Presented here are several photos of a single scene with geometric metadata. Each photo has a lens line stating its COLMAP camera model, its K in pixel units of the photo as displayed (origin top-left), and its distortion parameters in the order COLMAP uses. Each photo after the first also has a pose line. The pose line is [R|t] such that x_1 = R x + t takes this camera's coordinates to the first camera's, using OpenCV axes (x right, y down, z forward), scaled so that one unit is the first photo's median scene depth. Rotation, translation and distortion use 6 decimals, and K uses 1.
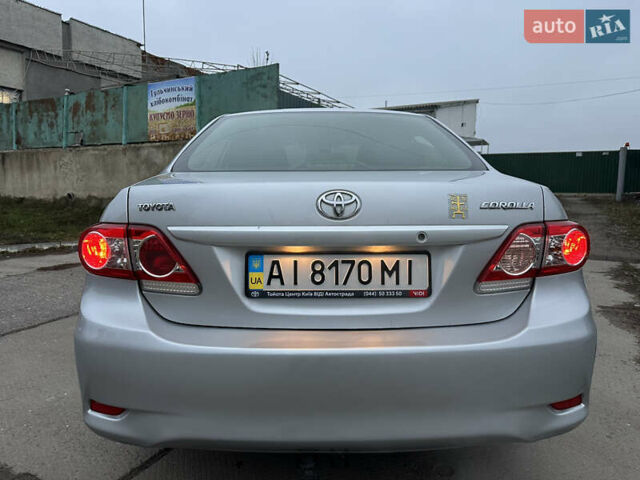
lens RADIAL K [[463.9, 0, 320.3], [0, 463.9, 243.8], [0, 0, 1]] dist [0.040309, -0.043731]
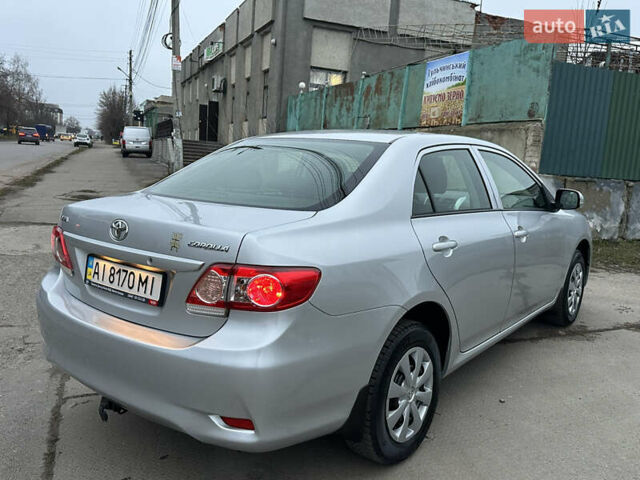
lens RADIAL K [[574.1, 0, 311.2], [0, 574.1, 262.2], [0, 0, 1]] dist [0.044913, -0.046243]
pose [[0.761243, 0.146930, -0.631602, 1.498397], [-0.120268, 0.989084, 0.085138, -0.191985], [0.637217, 0.011151, 0.770604, 0.014389]]
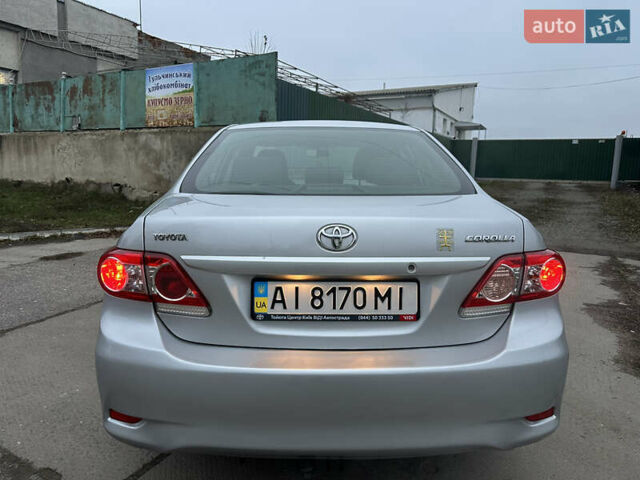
lens RADIAL K [[463.9, 0, 319.1], [0, 463.9, 242.1], [0, 0, 1]] dist [0.040309, -0.043731]
pose [[0.999927, 0.010341, 0.006274, -0.008508], [-0.010578, 0.999186, 0.038924, -0.107184], [-0.005866, -0.038987, 0.999222, -0.090955]]
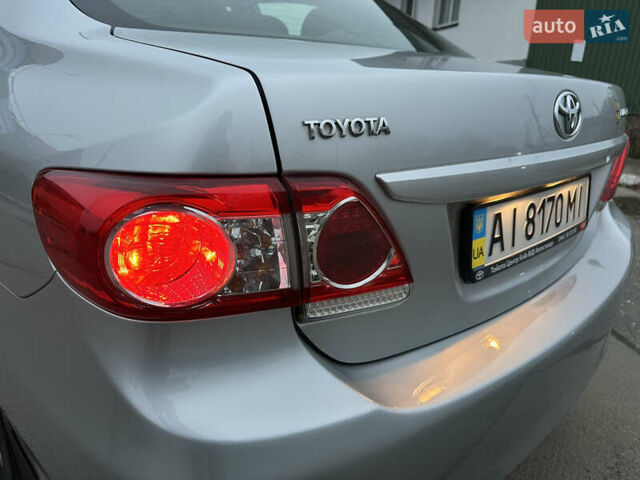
lens RADIAL K [[463.9, 0, 318.6], [0, 463.9, 240.9], [0, 0, 1]] dist [0.040309, -0.043731]
pose [[0.748986, -0.188683, 0.635153, -0.615707], [0.027888, 0.966724, 0.254295, -0.082810], [-0.661999, -0.172750, 0.729325, 0.672419]]
